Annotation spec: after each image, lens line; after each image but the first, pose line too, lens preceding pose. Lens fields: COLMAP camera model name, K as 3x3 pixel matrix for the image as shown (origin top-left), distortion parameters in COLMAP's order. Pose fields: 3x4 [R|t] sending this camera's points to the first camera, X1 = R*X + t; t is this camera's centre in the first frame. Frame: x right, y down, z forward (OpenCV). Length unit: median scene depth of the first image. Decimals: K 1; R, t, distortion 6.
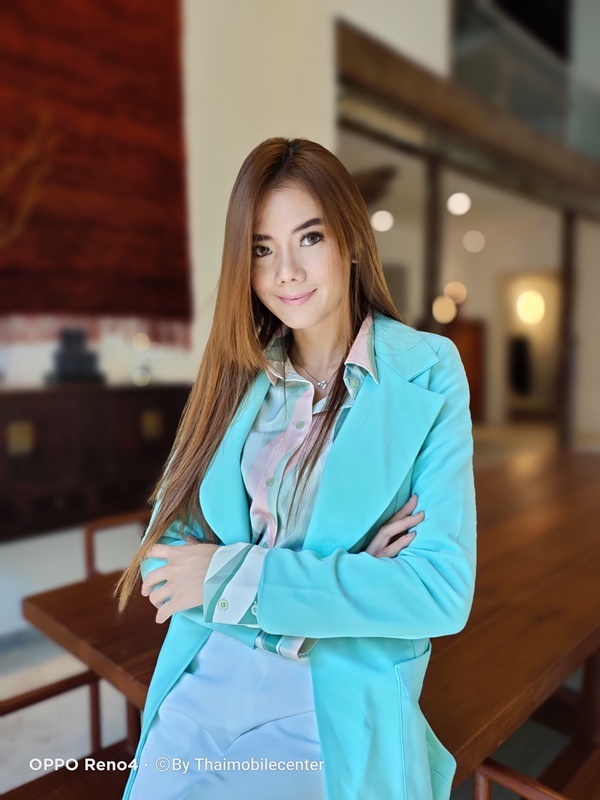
lens RADIAL K [[602.0, 0, 299.6], [0, 602.0, 392.8], [0, 0, 1]] dist [0.071430, -0.053023]
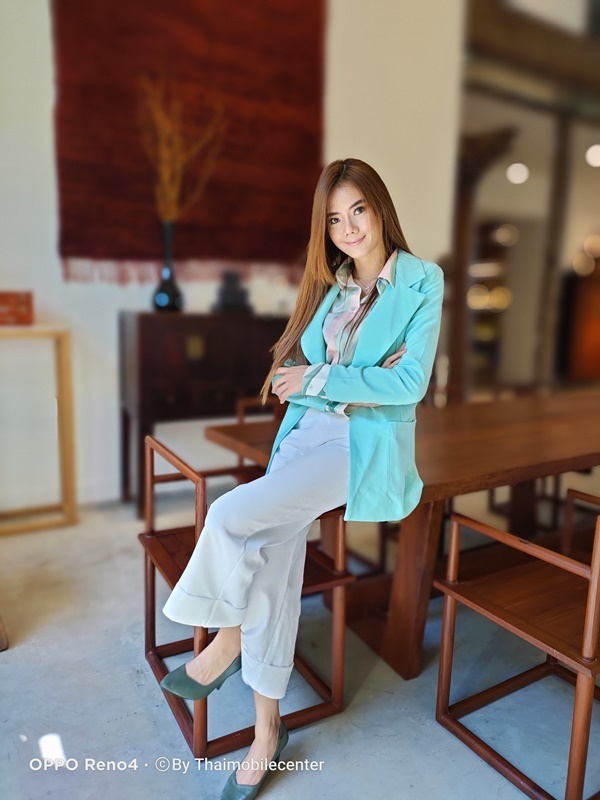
lens RADIAL K [[602.0, 0, 300.9], [0, 602.0, 396.5], [0, 0, 1]] dist [0.071430, -0.053023]
pose [[0.974433, 0.064886, -0.215104, 0.275929], [-0.047942, 0.995389, 0.083080, 0.183945], [0.219503, -0.070643, 0.973051, -0.986708]]
